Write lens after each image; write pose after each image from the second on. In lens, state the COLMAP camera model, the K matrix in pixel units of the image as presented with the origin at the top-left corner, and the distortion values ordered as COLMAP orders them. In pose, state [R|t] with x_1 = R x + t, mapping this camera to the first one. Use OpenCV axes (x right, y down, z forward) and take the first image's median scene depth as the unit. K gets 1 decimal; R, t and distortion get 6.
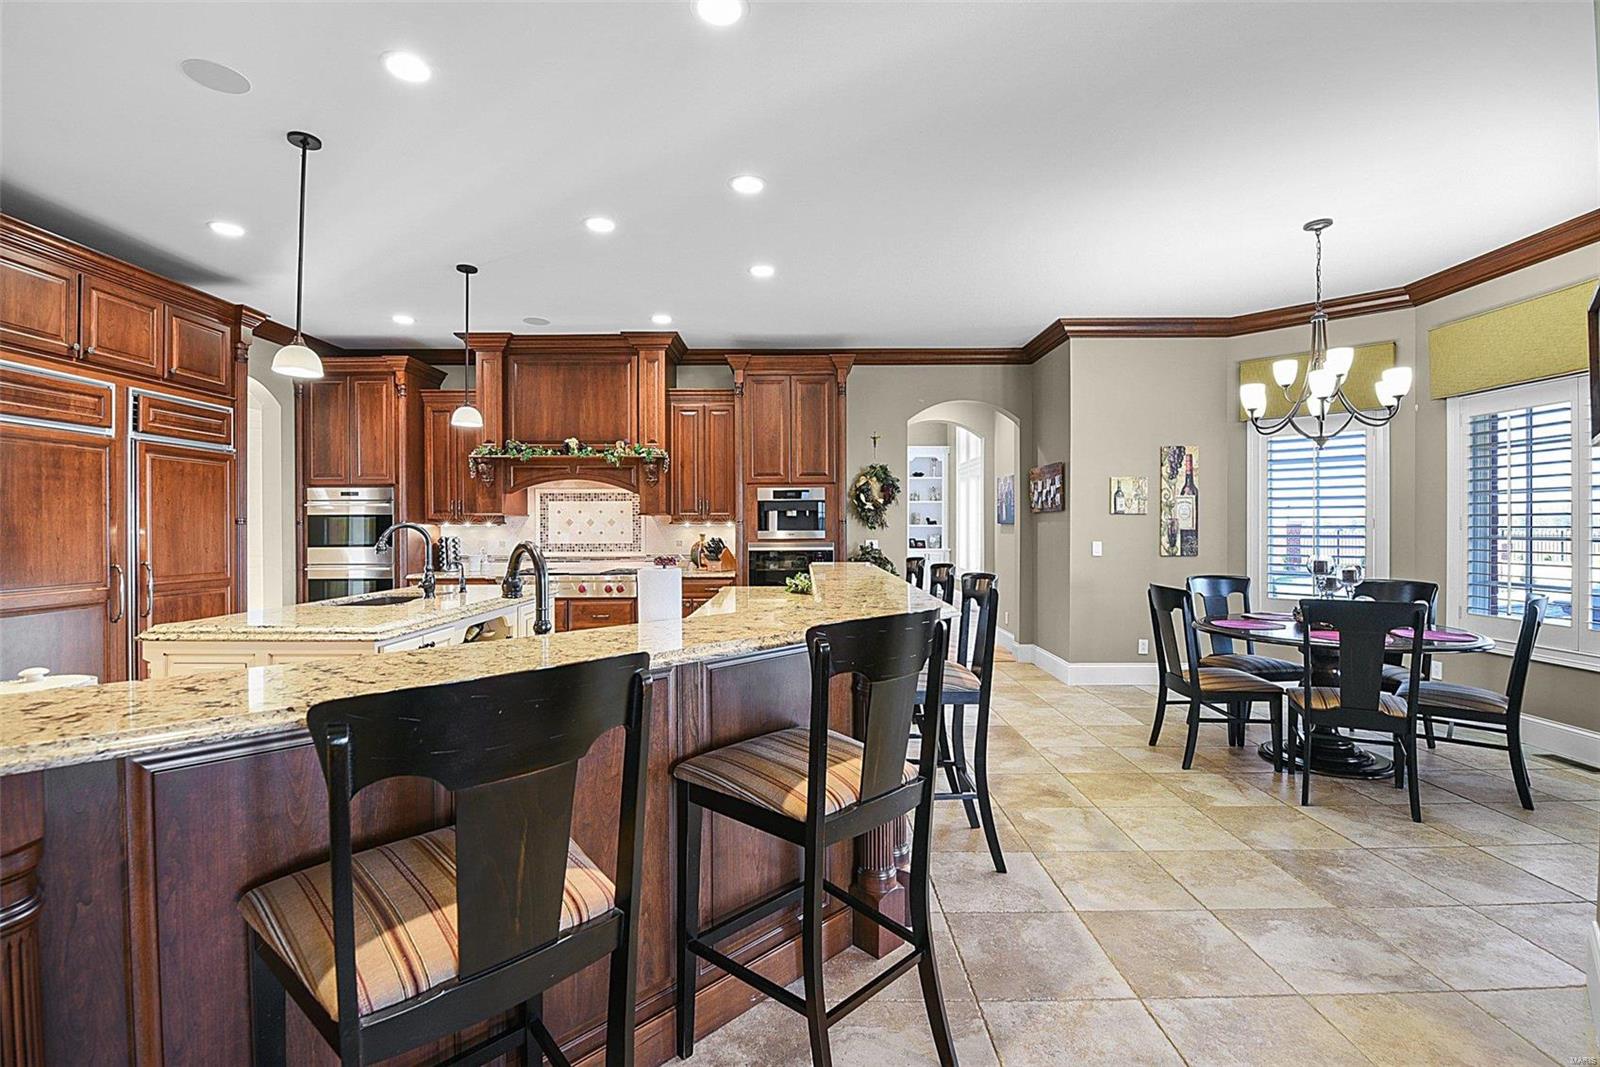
lens RADIAL K [[726.5, 0, 800.6], [0, 726.5, 535.4], [0, 0, 1]] dist [-0.013948, -0.000538]
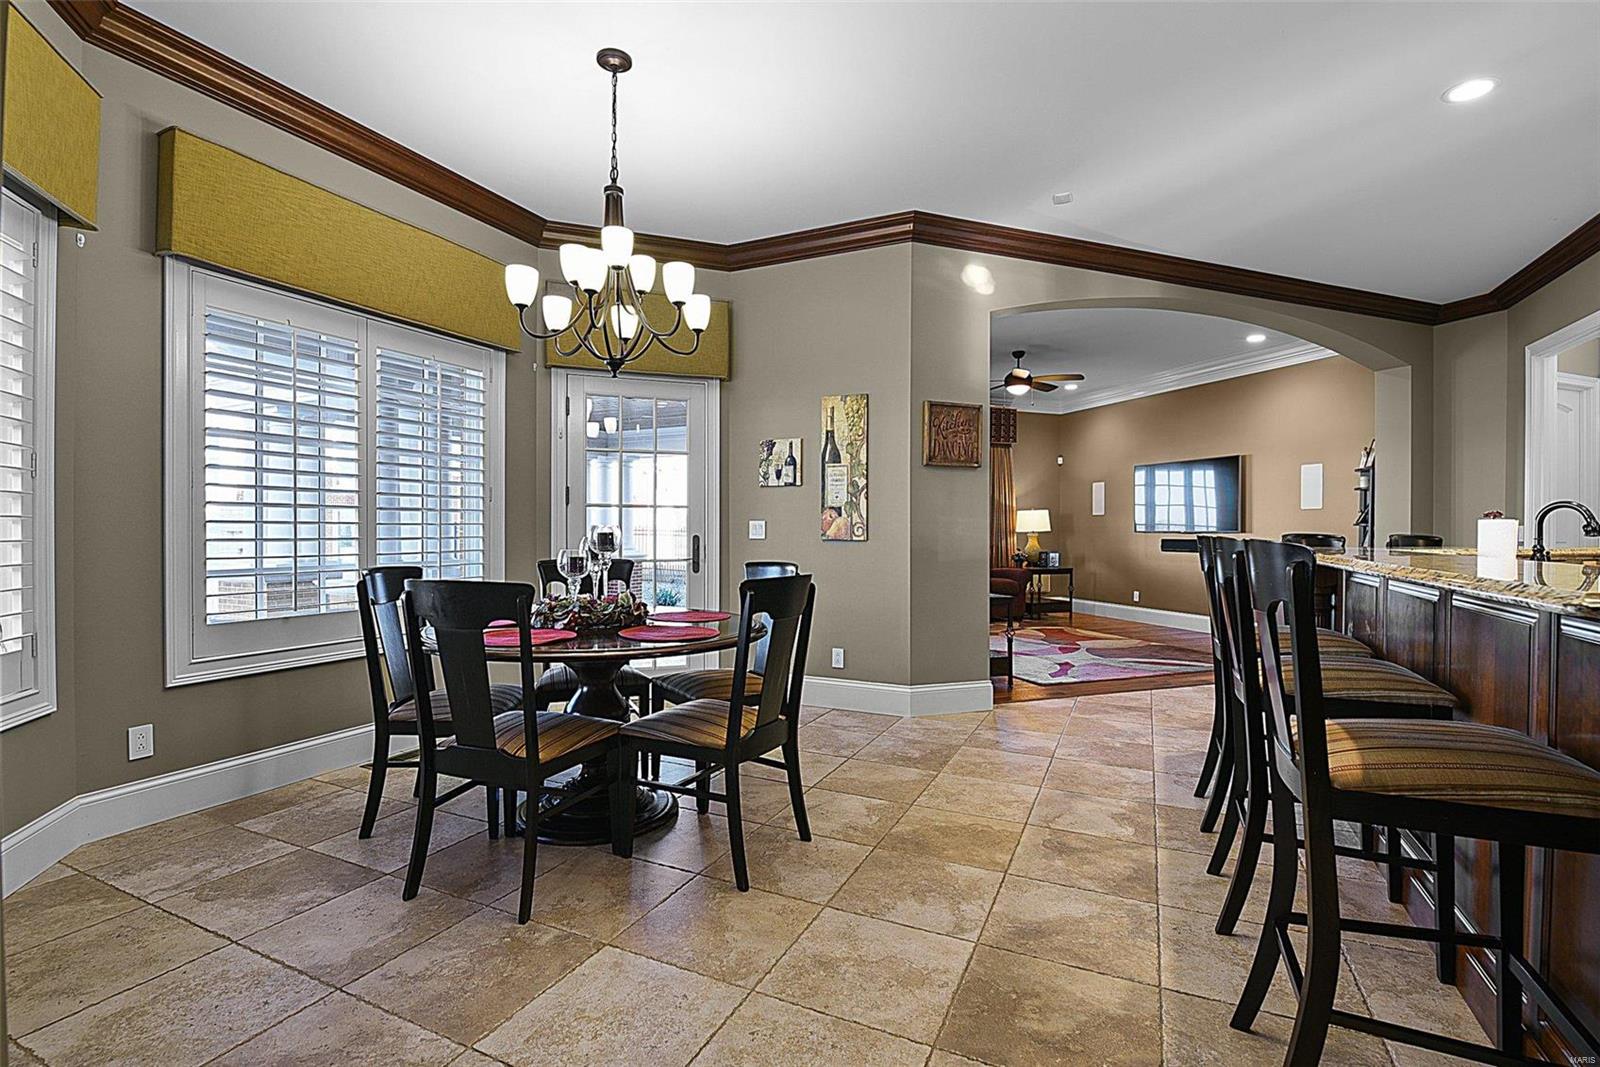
lens RADIAL K [[721.3, 0, 805.2], [0, 721.3, 532.8], [0, 0, 1]] dist [-0.004069, -0.000423]
pose [[-0.899922, -0.002022, 0.436046, 0.317857], [0.003962, 0.999910, 0.012814, 0.038334], [-0.436032, 0.013259, -0.899833, 2.095933]]
